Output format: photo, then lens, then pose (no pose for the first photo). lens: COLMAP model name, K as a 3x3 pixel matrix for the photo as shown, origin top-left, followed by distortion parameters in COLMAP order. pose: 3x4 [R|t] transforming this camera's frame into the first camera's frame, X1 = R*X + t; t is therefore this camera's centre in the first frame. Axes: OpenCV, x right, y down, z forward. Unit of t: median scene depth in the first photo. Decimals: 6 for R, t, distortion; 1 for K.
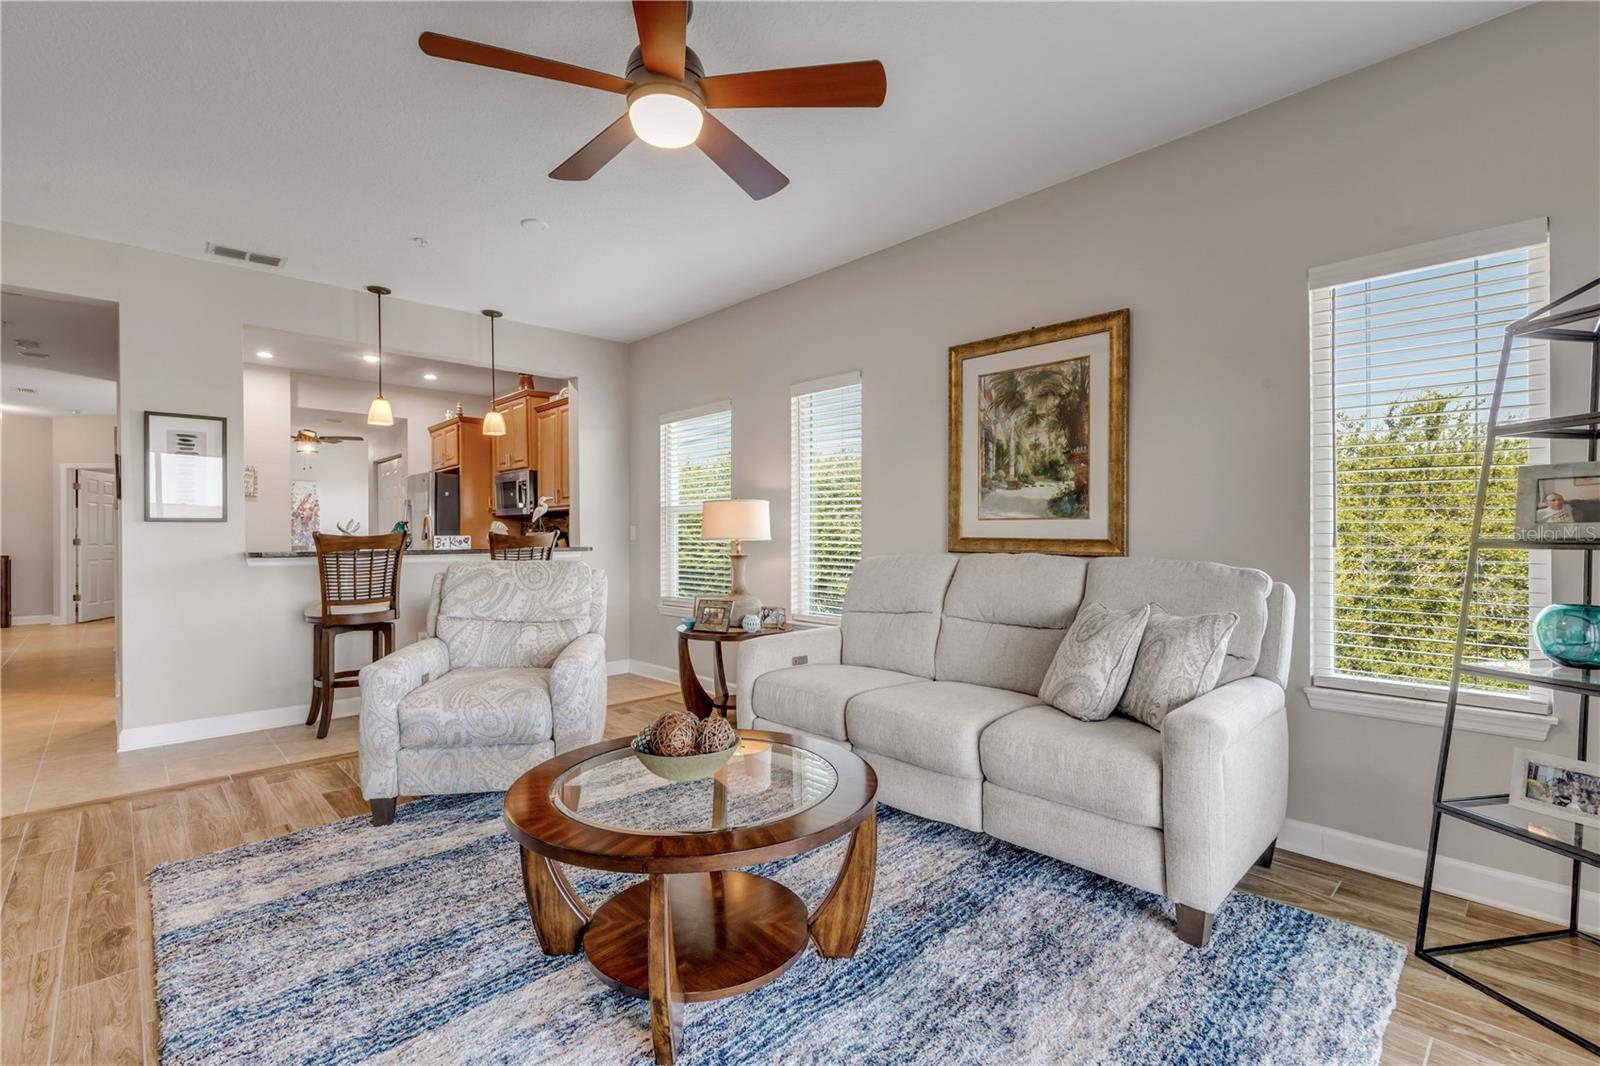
lens RADIAL K [[721.2, 0, 796.3], [0, 721.2, 528.8], [0, 0, 1]] dist [0.006875, -0.002150]
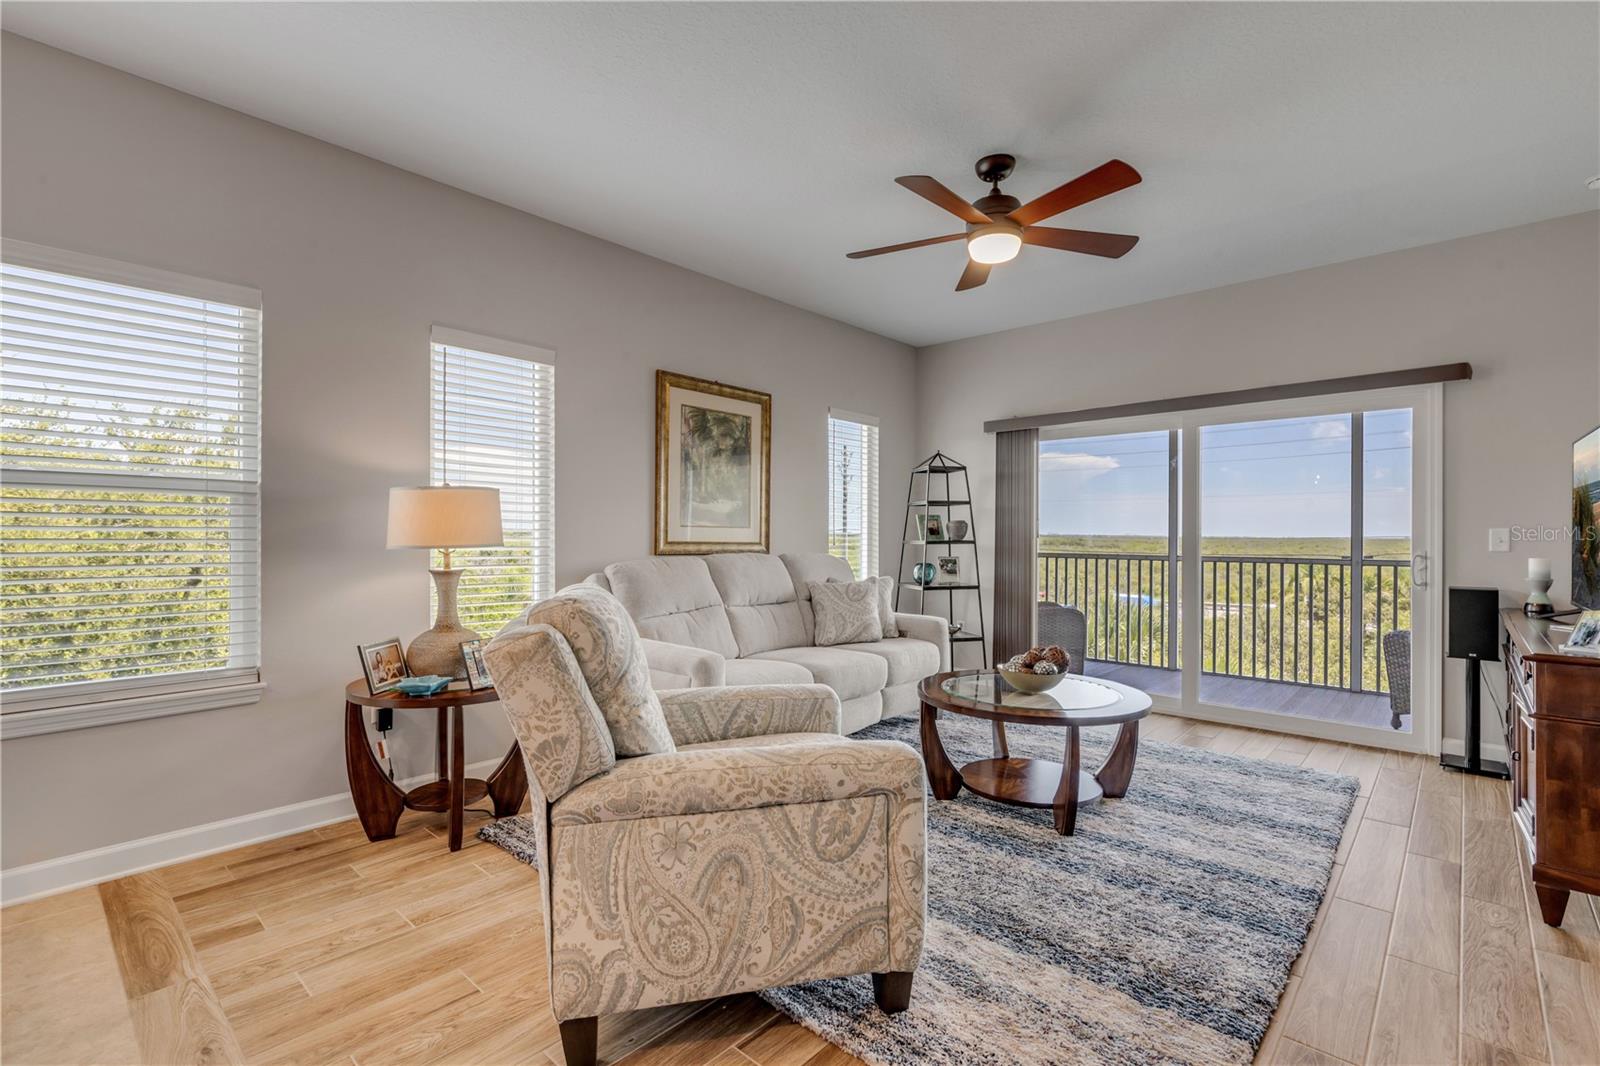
lens RADIAL K [[721.2, 0, 791.8], [0, 721.2, 534.3], [0, 0, 1]] dist [0.006875, -0.002150]
pose [[-0.065086, 0.007895, 0.997848, -0.552556], [-0.005721, 0.999949, -0.008285, 0.005479], [-0.997863, -0.006248, -0.065038, 0.528841]]
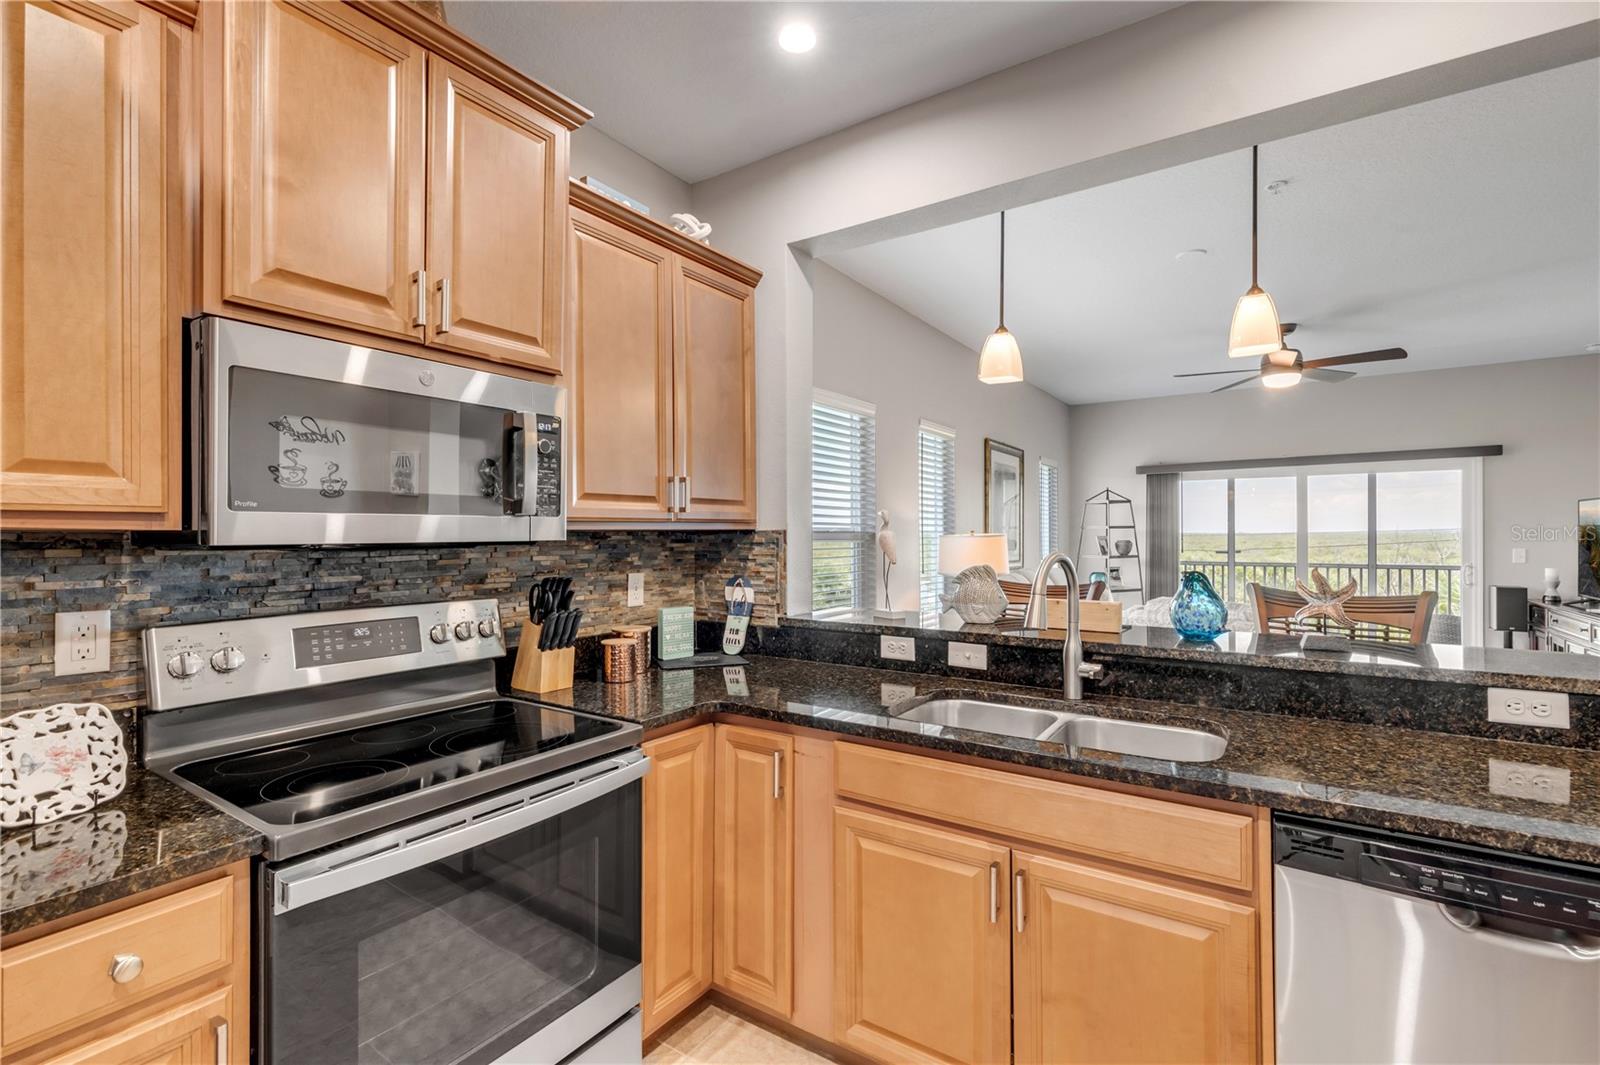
lens RADIAL K [[721.2, 0, 795.6], [0, 721.2, 532.2], [0, 0, 1]] dist [0.006875, -0.002150]
pose [[-0.214726, 0.011000, 0.976612, -0.725849], [0.002891, 0.999939, -0.010627, -0.022479], [-0.976670, 0.000542, -0.214745, 1.054273]]
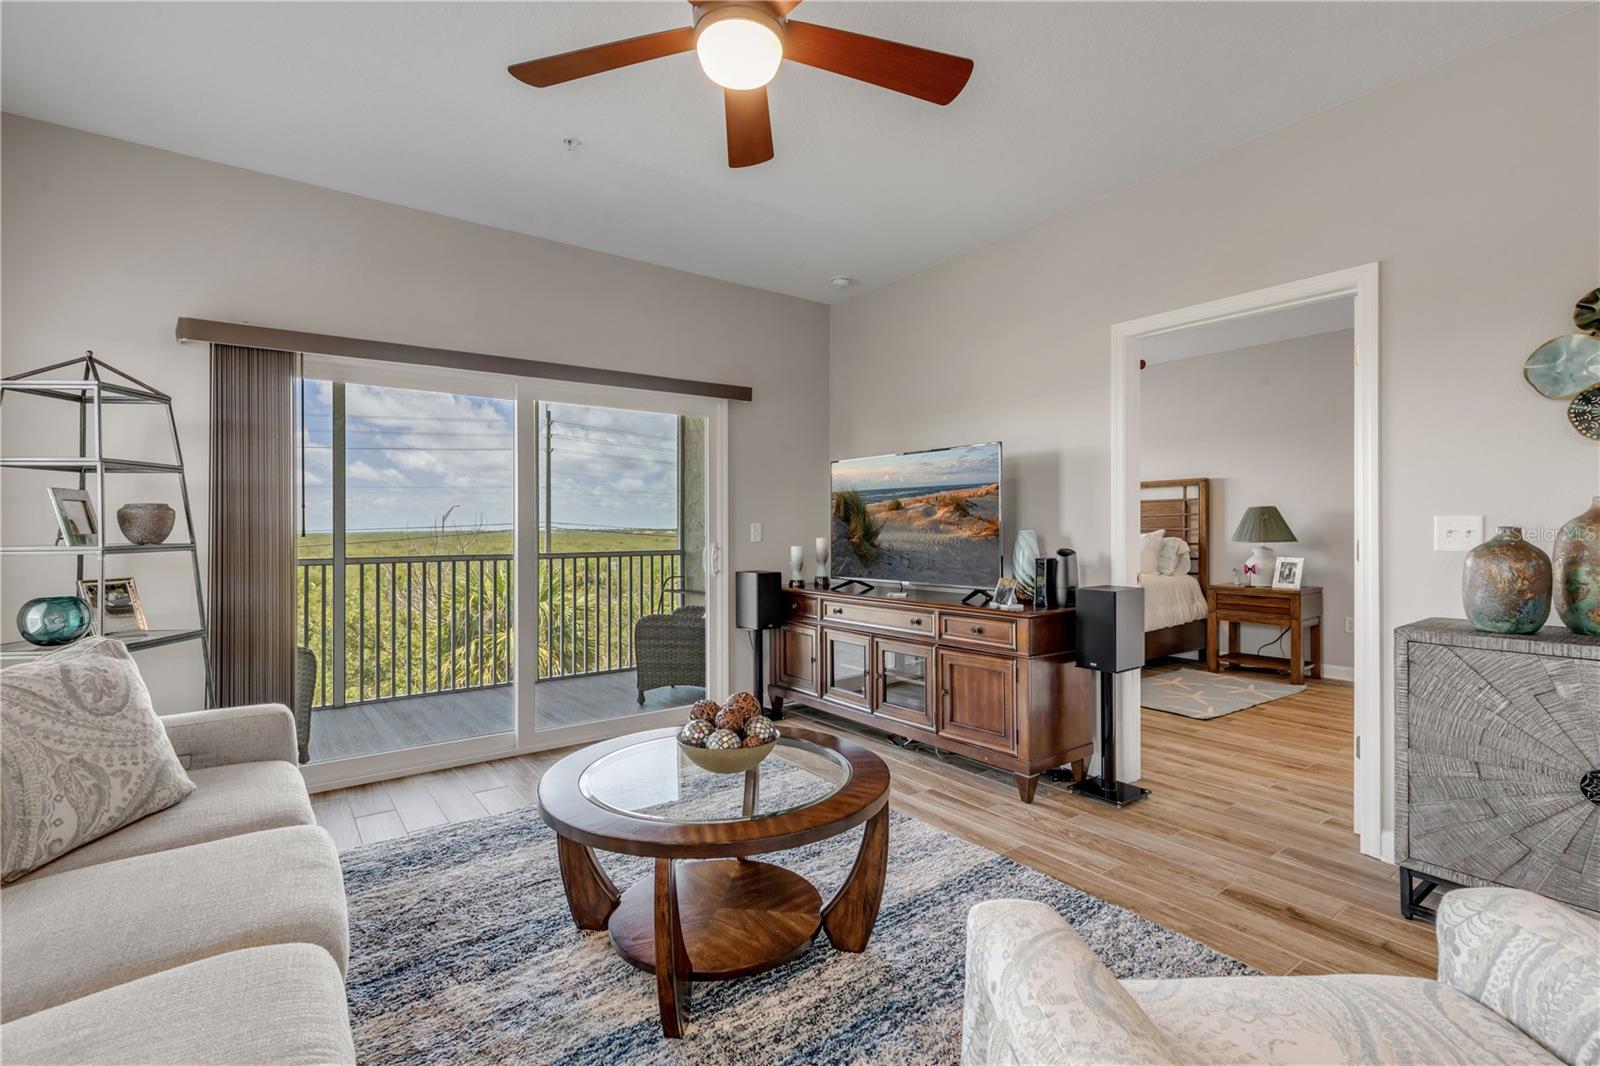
lens RADIAL K [[721.2, 0, 790.0], [0, 721.2, 532.7], [0, 0, 1]] dist [0.006875, -0.002150]
pose [[-0.991597, 0.013436, 0.128663, -0.118411], [0.013585, 0.999908, 0.000282, 0.002539], [-0.128647, 0.002027, -0.991688, 0.652569]]
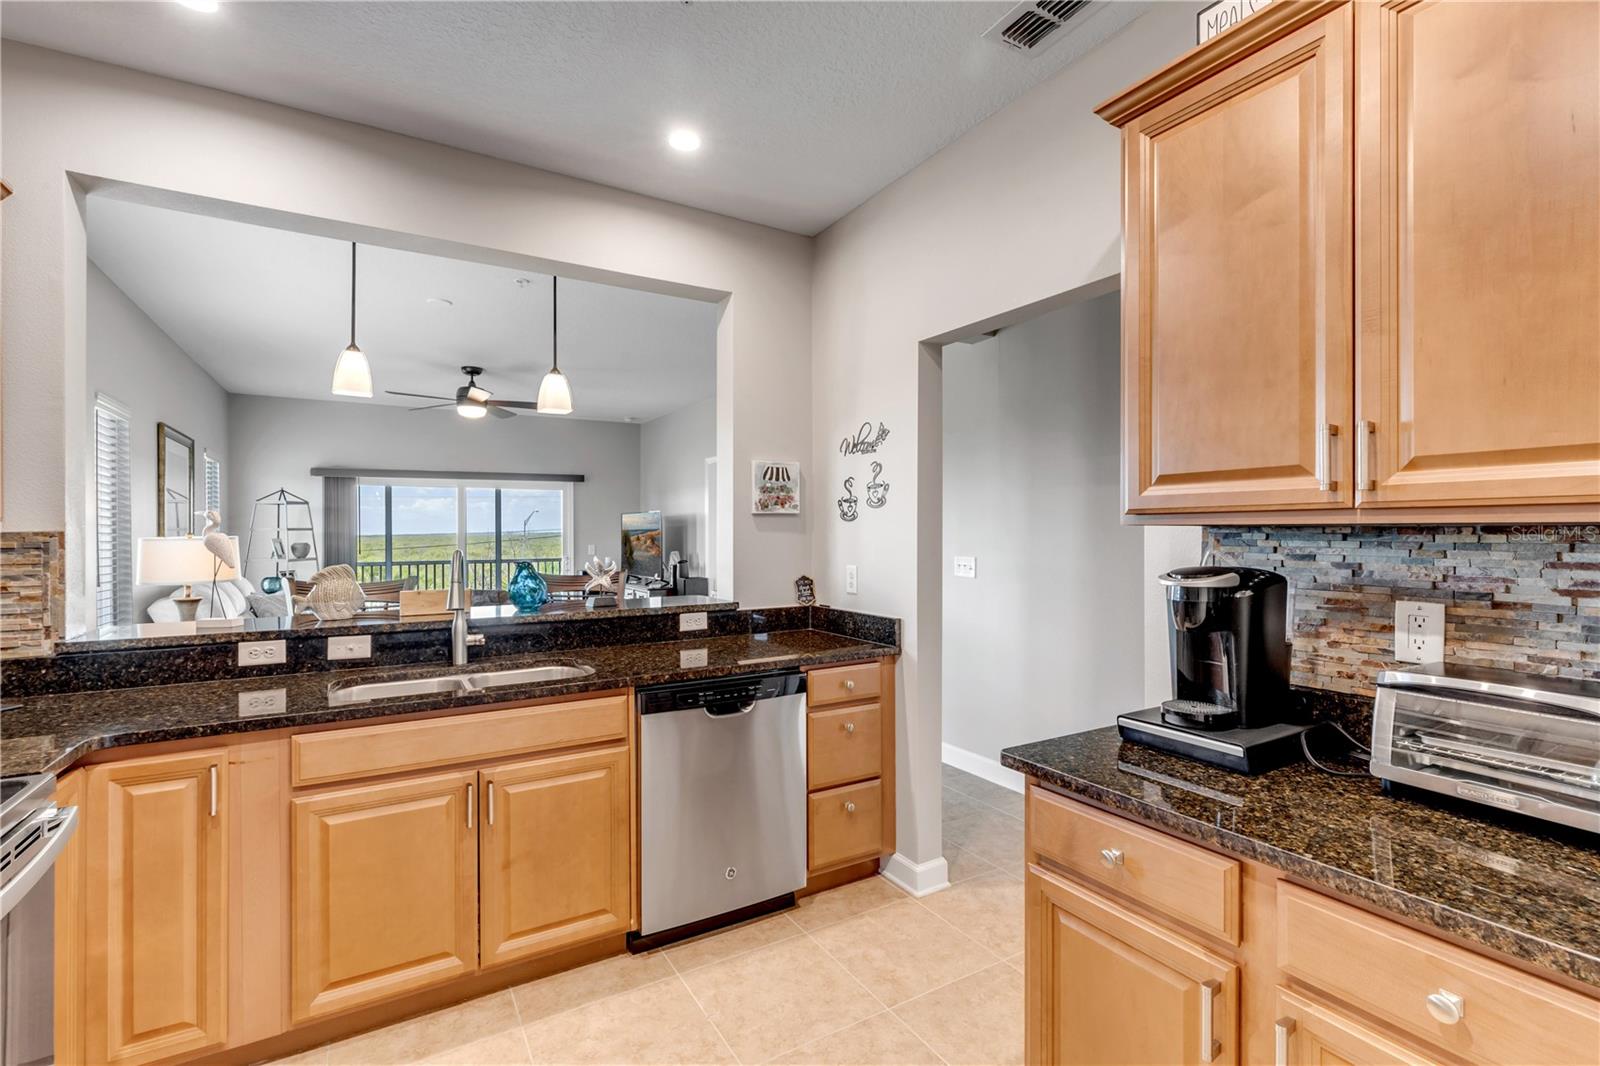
lens RADIAL K [[721.2, 0, 801.3], [0, 721.2, 536.5], [0, 0, 1]] dist [0.006875, -0.002150]
pose [[-0.975112, 0.010592, 0.221462, -0.718947], [0.011233, 0.999936, 0.001637, -0.022710], [-0.221430, 0.004084, -0.975168, 1.223813]]
